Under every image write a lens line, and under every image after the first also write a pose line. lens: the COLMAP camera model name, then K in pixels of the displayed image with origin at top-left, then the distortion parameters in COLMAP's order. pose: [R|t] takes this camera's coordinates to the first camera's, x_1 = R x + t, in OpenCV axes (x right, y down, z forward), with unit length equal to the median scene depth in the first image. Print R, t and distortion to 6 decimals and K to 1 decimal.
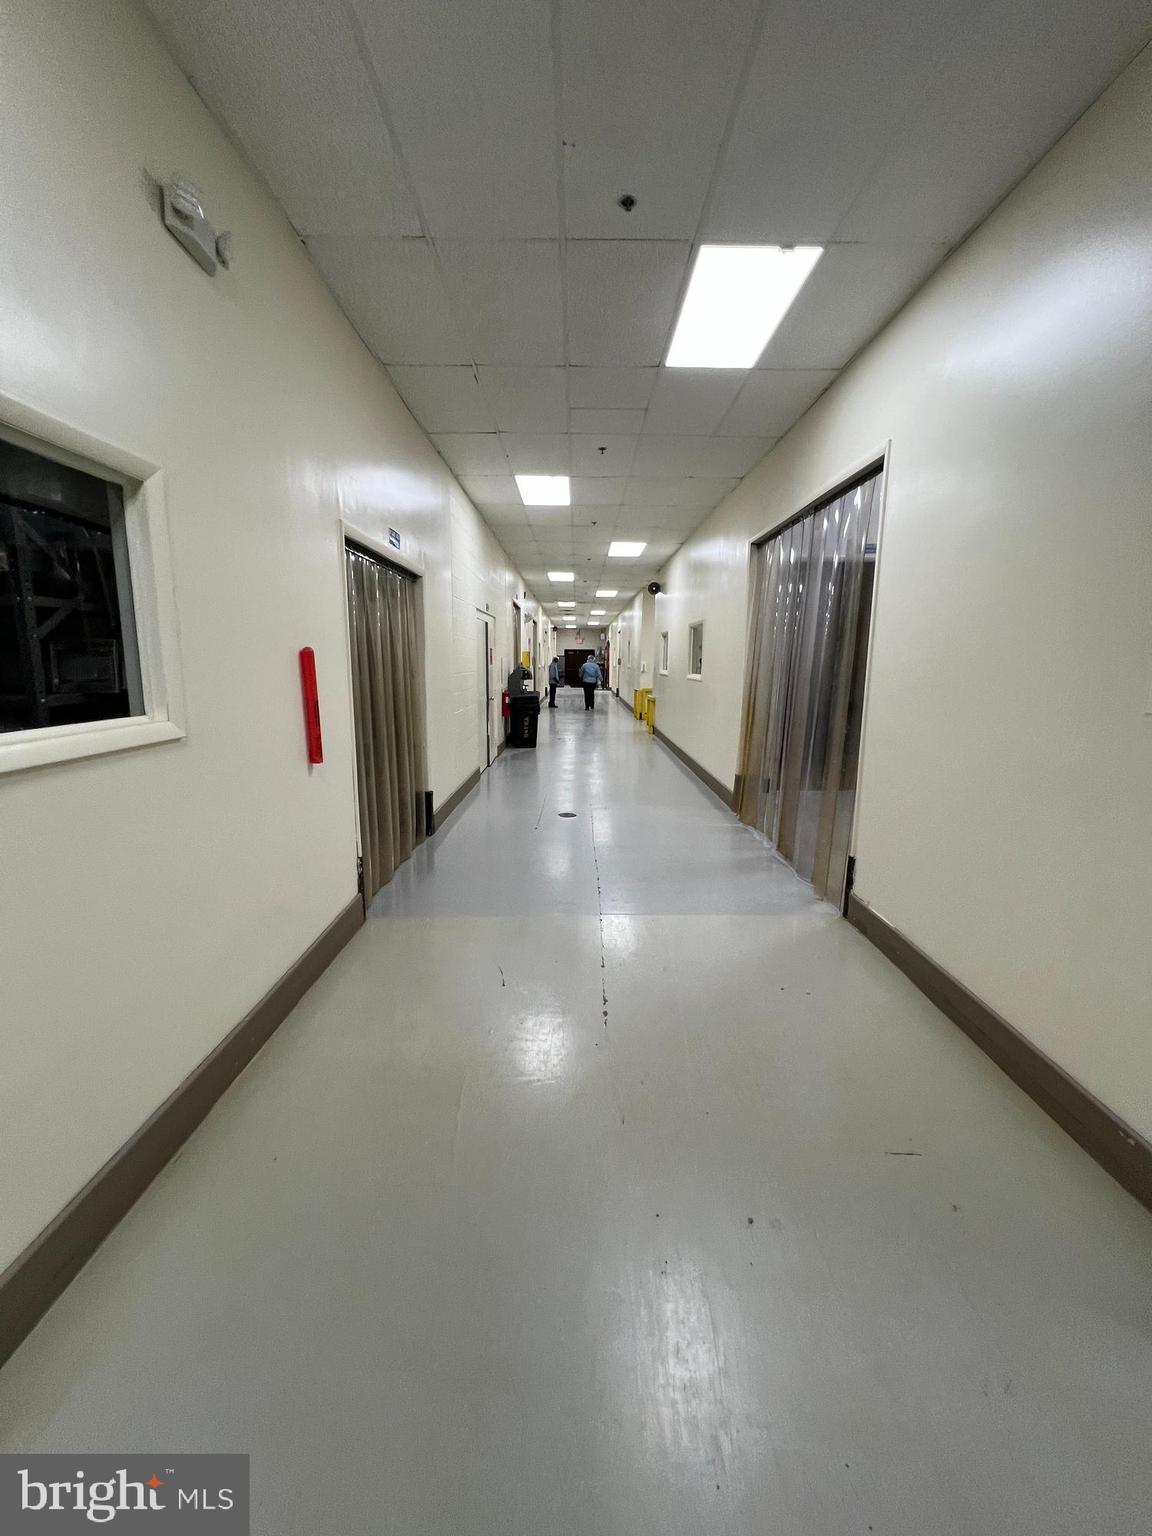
lens RADIAL K [[618.4, 0, 575.3], [0, 618.4, 764.8], [0, 0, 1]] dist [0.000323, 0.000493]
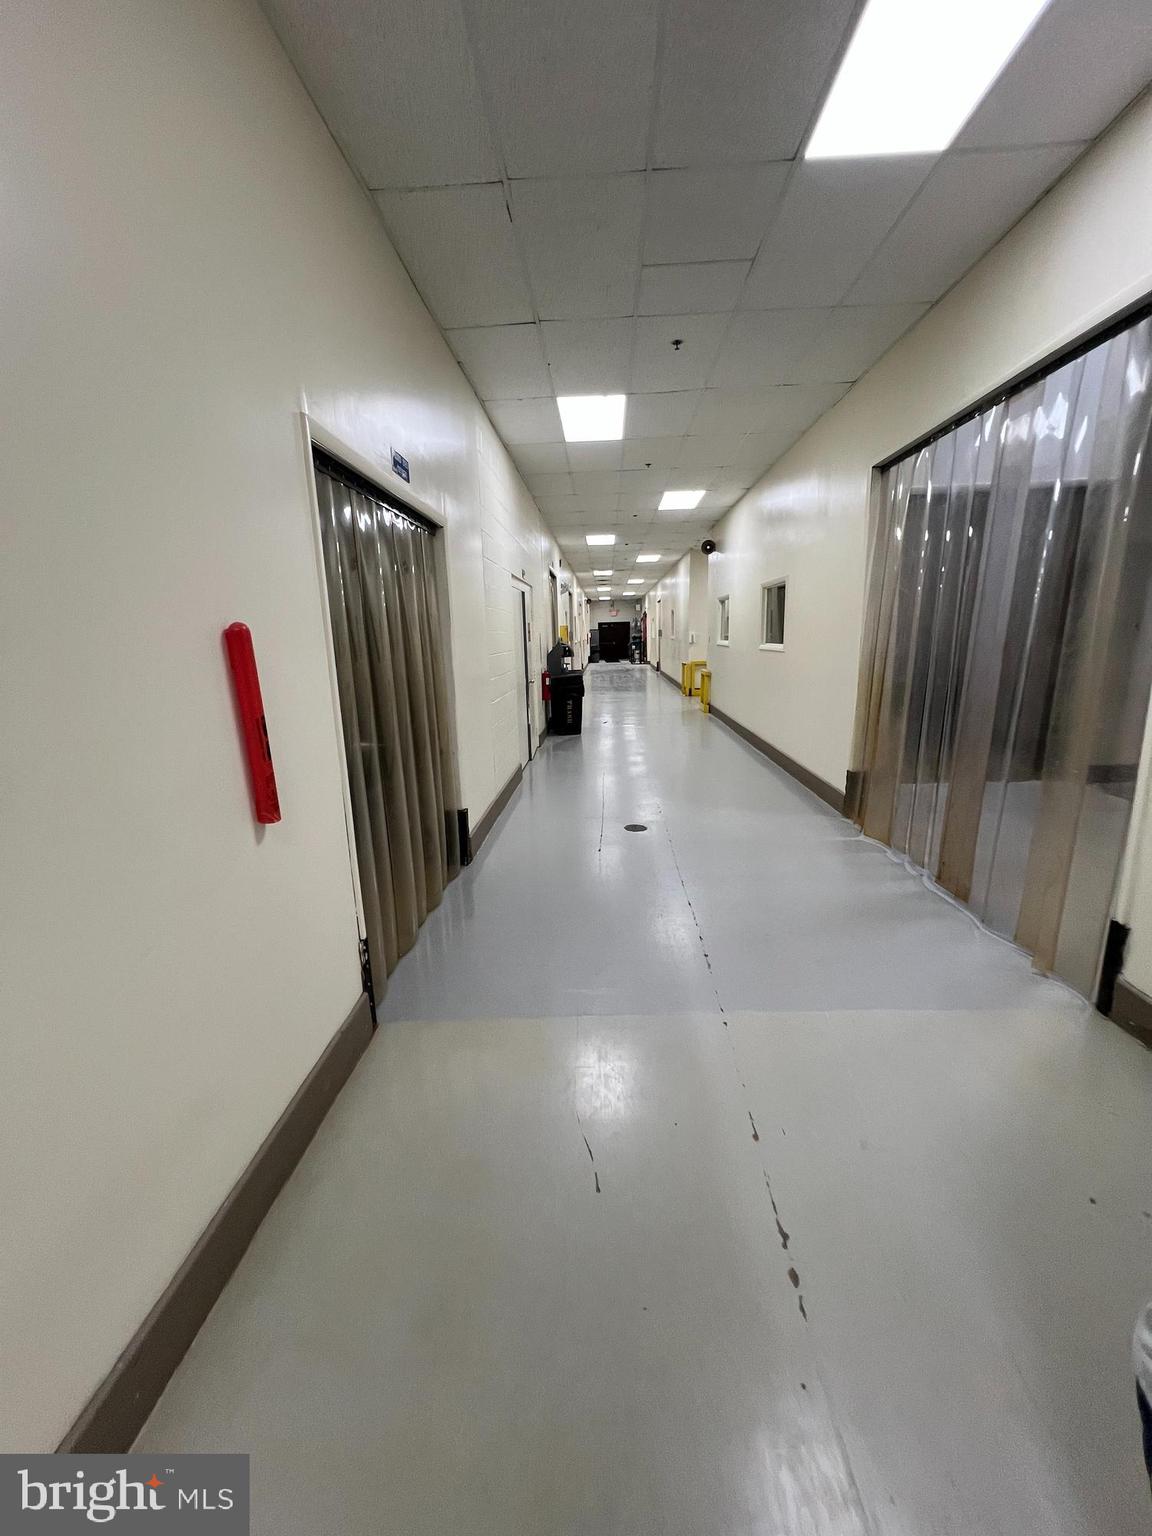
lens RADIAL K [[618.4, 0, 575.3], [0, 618.4, 764.8], [0, 0, 1]] dist [0.000323, 0.000493]
pose [[0.998152, -0.027726, -0.054080, -0.027422], [0.029875, 0.998779, 0.039356, -0.020679], [0.052923, -0.040899, 0.997761, 0.124158]]
